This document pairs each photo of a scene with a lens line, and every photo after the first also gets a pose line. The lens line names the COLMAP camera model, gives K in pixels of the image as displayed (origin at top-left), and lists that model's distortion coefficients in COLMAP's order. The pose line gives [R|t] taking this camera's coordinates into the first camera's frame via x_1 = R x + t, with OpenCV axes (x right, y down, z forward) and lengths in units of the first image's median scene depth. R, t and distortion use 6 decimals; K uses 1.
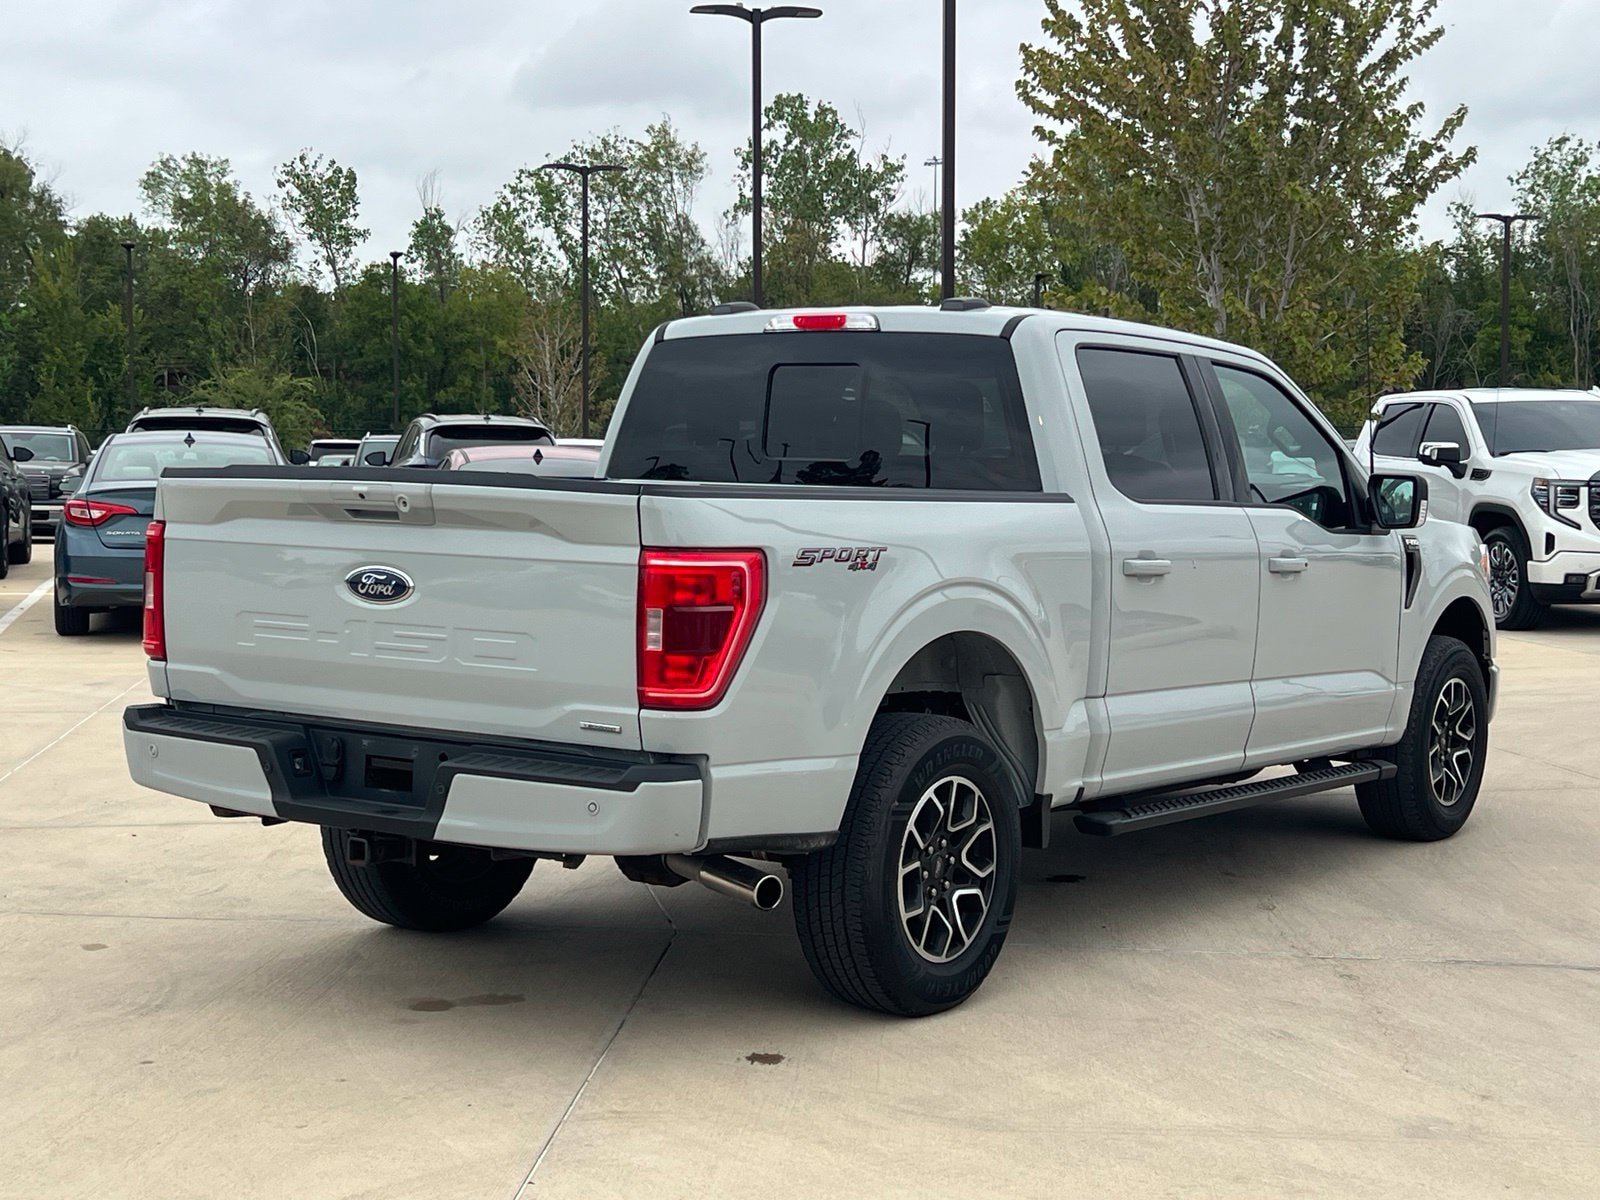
lens RADIAL K [[2415.4, 0, 780.3], [0, 2415.4, 618.0], [0, 0, 1]] dist [0.229740, -0.846082]
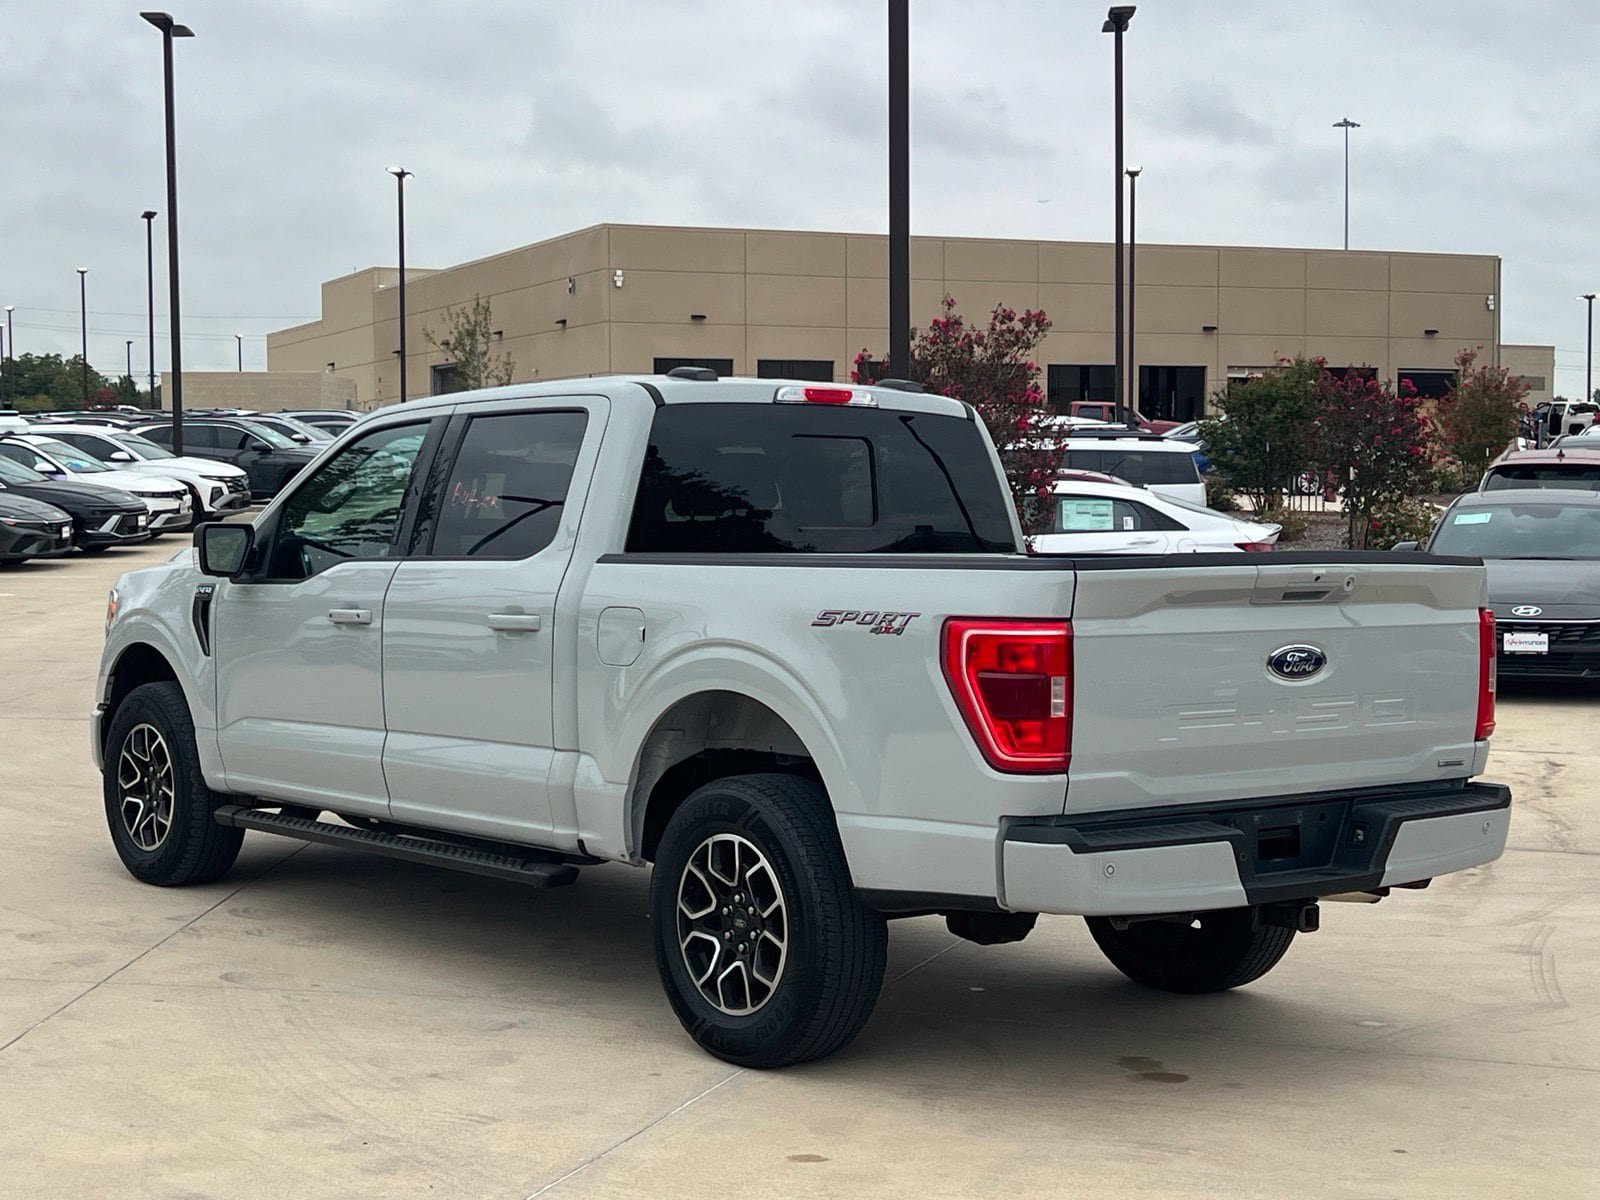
lens RADIAL K [[2410.9, 0, 800.0], [0, 2410.9, 600.0], [0, 0, 1]] dist [0.194749, -0.624324]
pose [[0.261564, -0.051597, 0.963806, -1.033599], [0.061015, 0.997457, 0.036840, -0.077505], [-0.963256, 0.049170, 0.264047, 0.779439]]
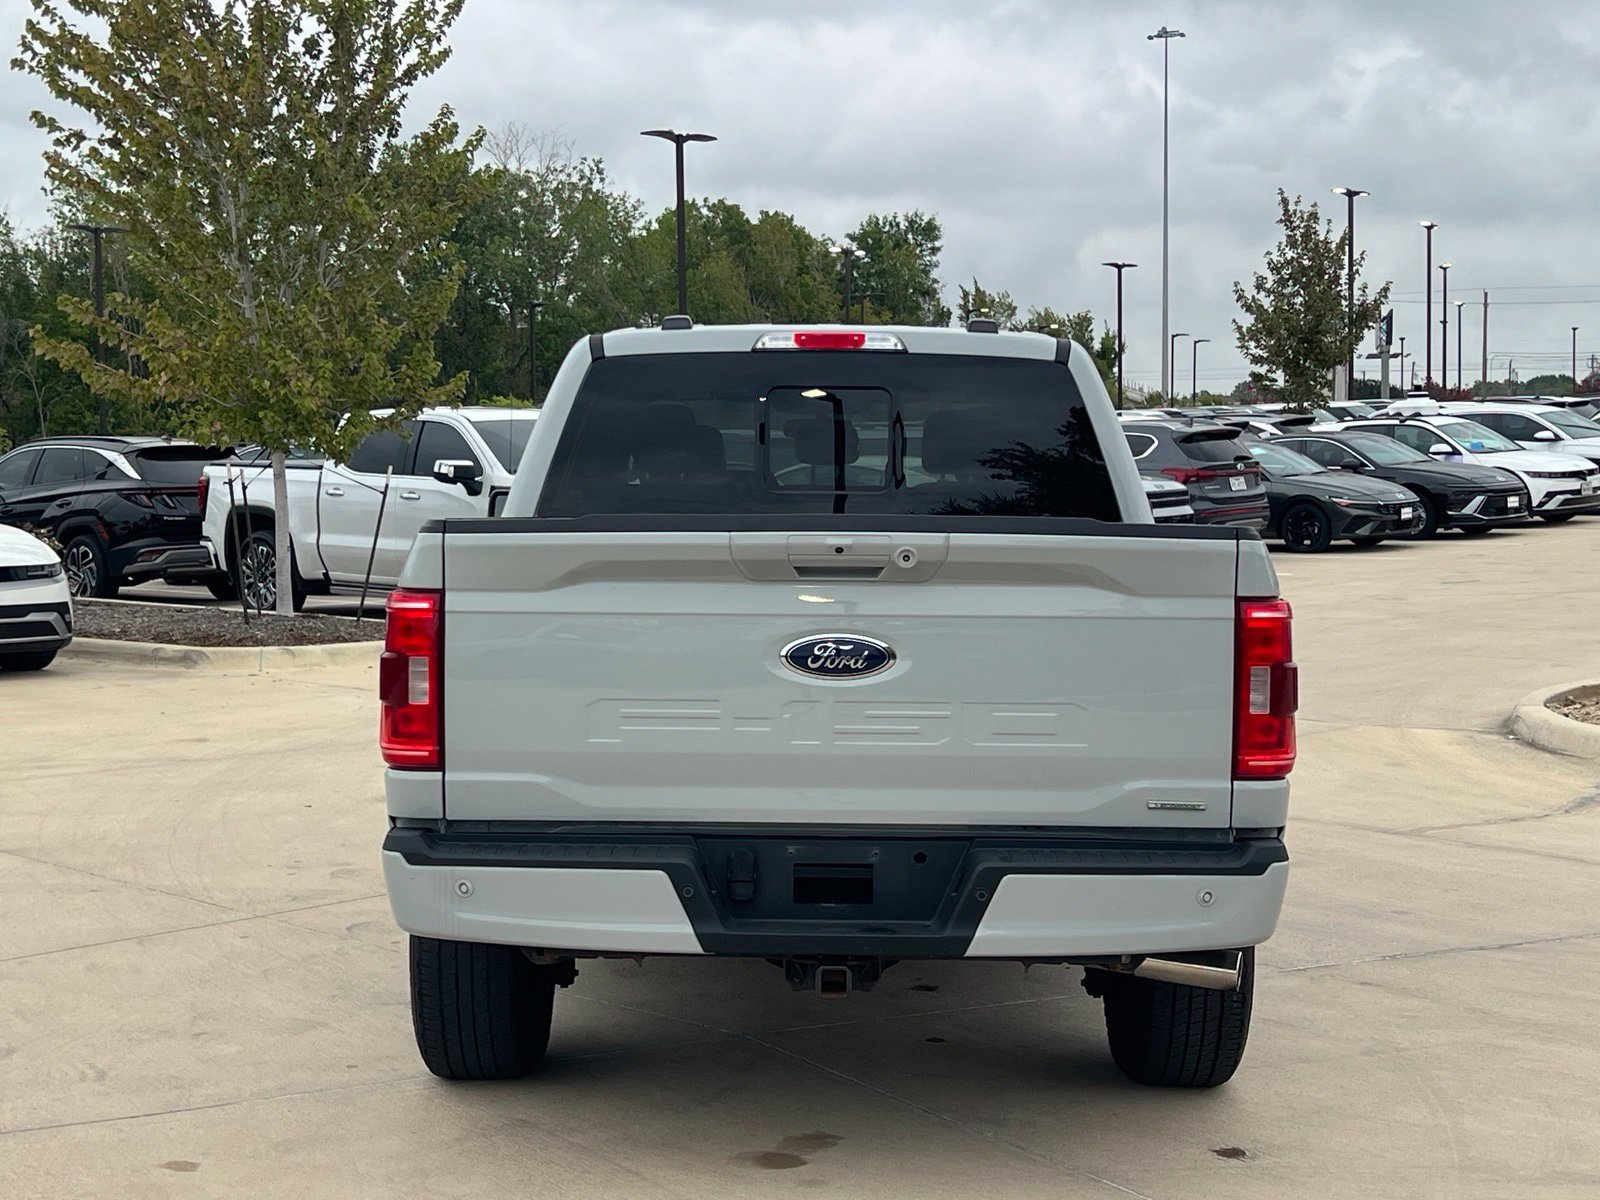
lens RADIAL K [[2415.4, 0, 780.3], [0, 2415.4, 618.0], [0, 0, 1]] dist [0.229740, -0.846082]
pose [[0.819785, -0.044694, 0.570925, -0.545487], [0.047106, 0.998834, 0.010553, -0.030570], [-0.570731, 0.018243, 0.820935, 0.282381]]
